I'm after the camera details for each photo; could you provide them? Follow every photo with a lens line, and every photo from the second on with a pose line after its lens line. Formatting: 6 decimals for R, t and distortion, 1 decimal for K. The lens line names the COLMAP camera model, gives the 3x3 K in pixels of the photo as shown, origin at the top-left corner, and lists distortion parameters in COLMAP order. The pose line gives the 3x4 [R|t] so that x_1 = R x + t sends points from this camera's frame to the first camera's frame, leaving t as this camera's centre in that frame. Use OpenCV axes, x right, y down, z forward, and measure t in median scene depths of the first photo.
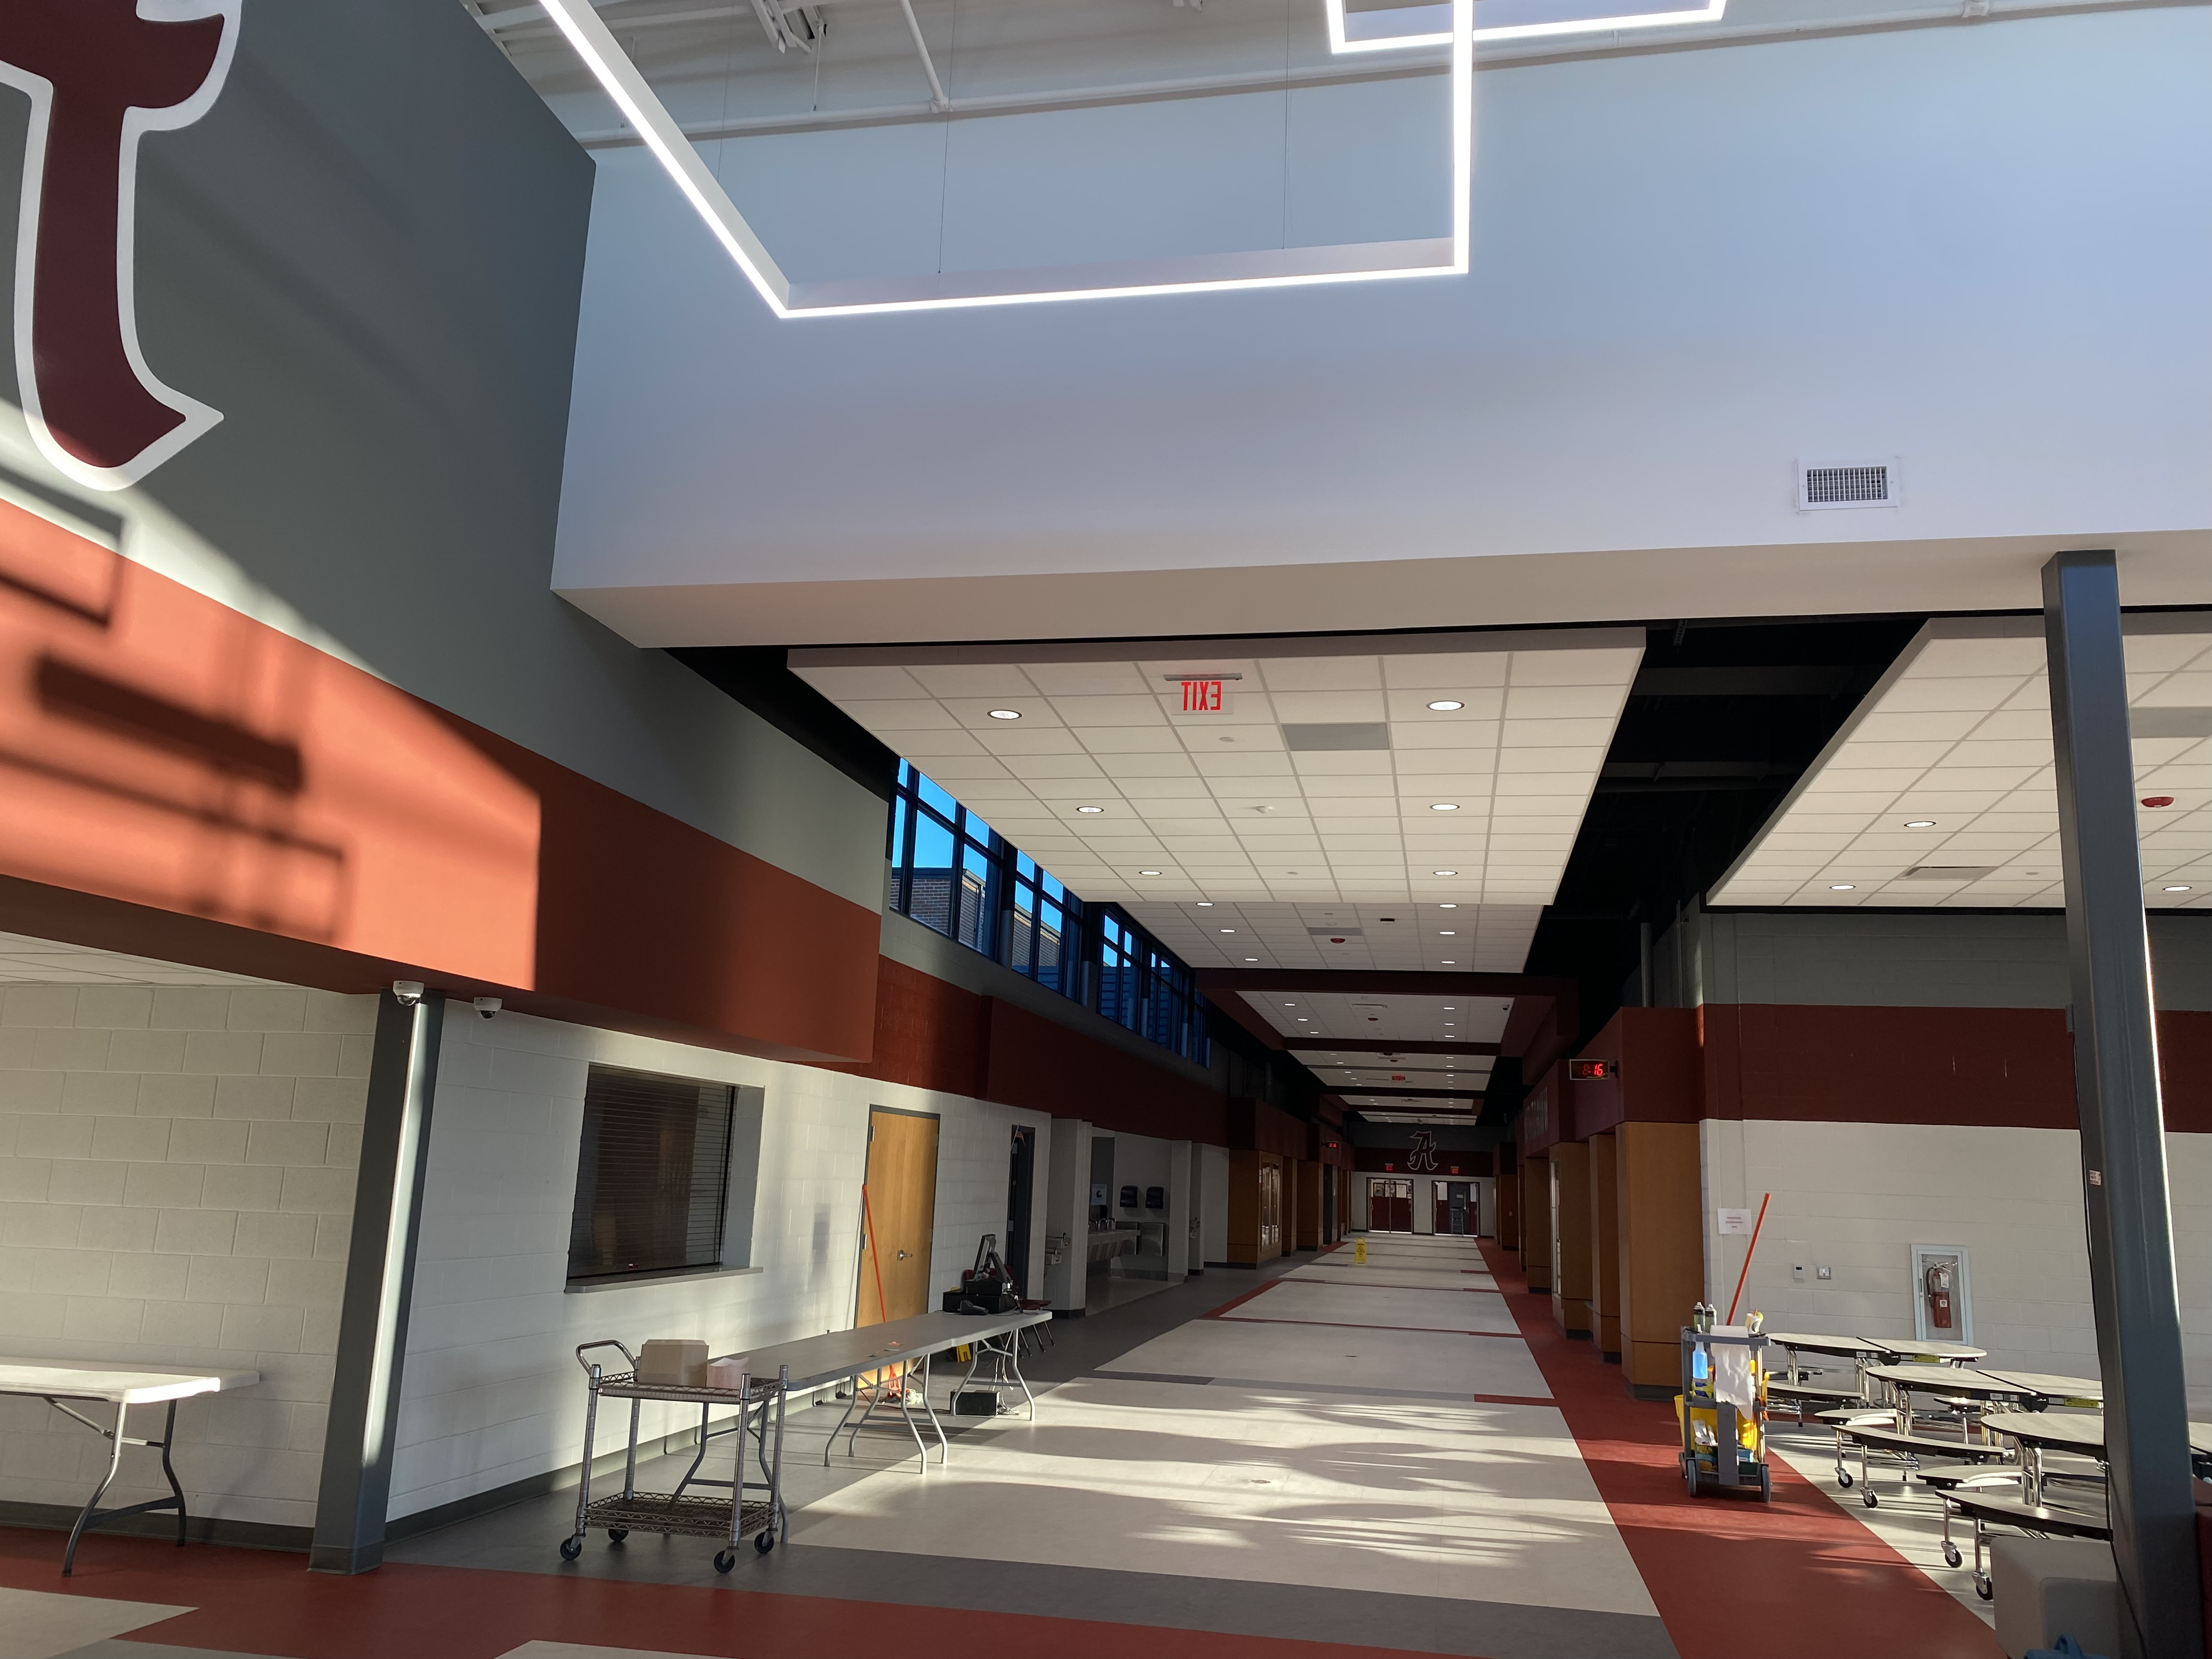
lens RADIAL K [[1683.8, 0, 1099.4], [0, 1683.8, 830.3], [0, 0, 1]] dist [0.020529, -0.007227]
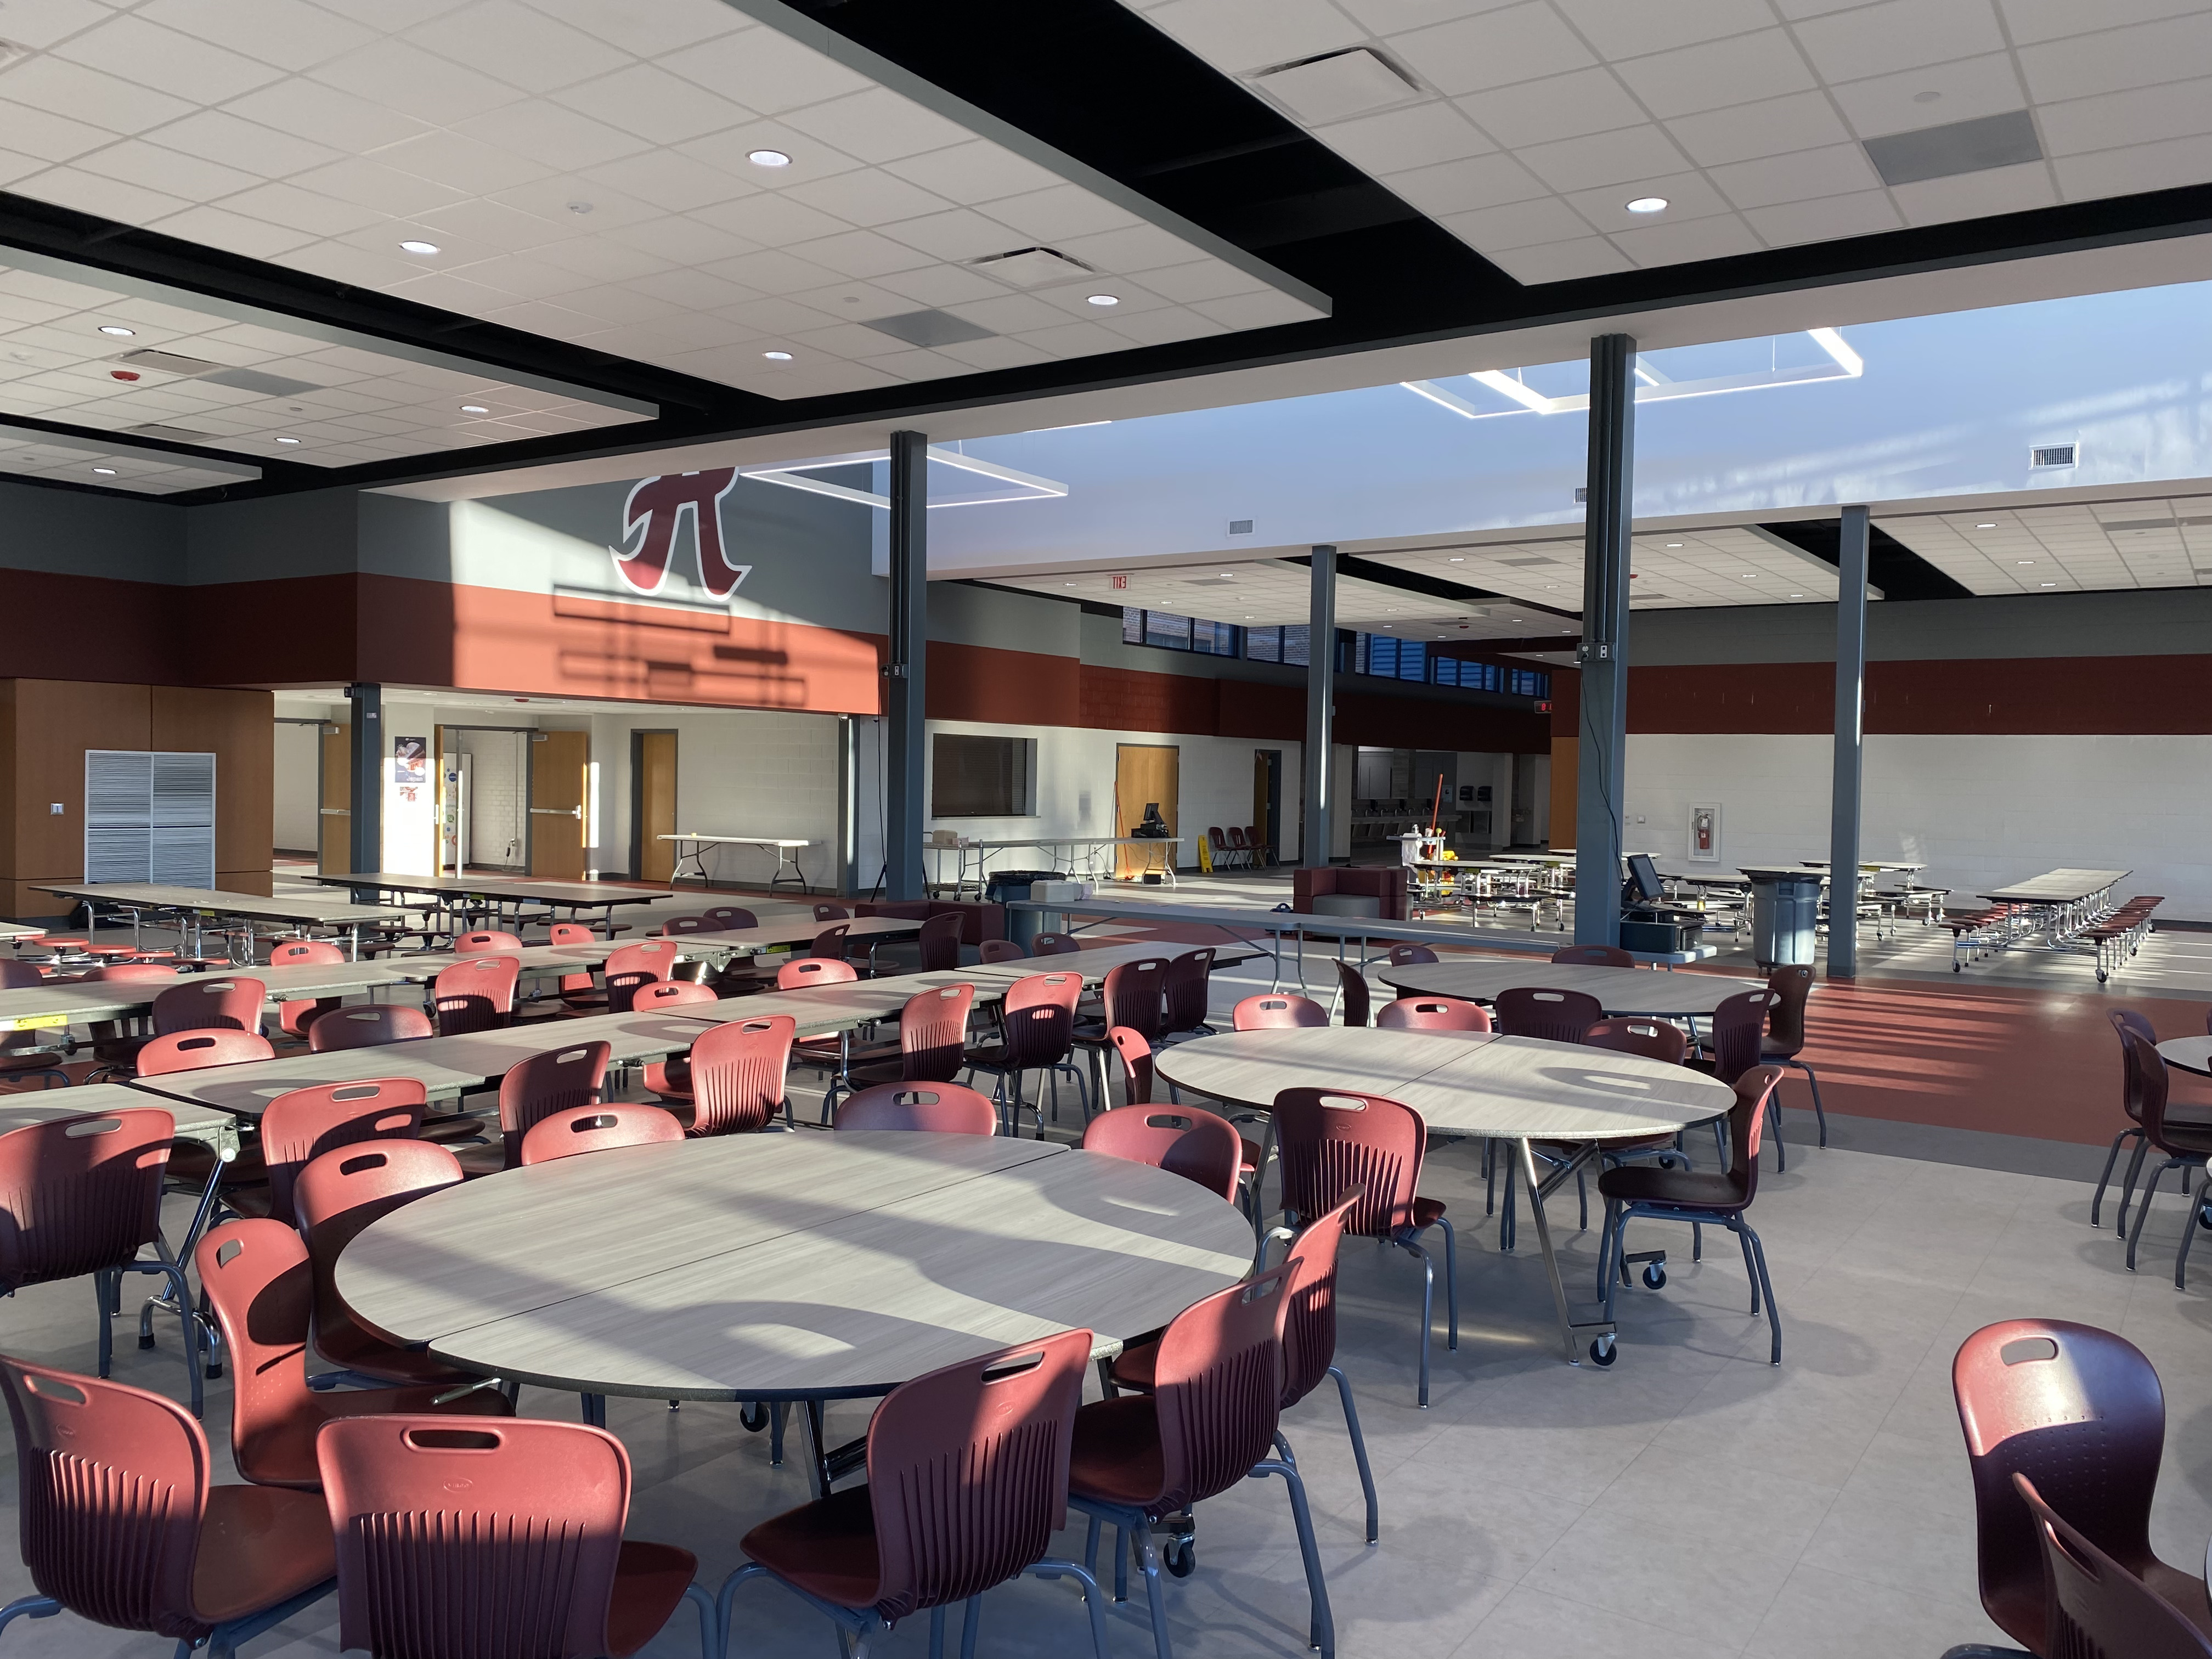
lens RADIAL K [[1683.8, 0, 1121.5], [0, 1683.8, 825.3], [0, 0, 1]] dist [0.020529, -0.007227]
pose [[0.921931, -0.007337, -0.387284, 1.462225], [0.092177, 0.975255, 0.200952, -0.326369], [0.376226, -0.220963, 0.899794, -1.881493]]
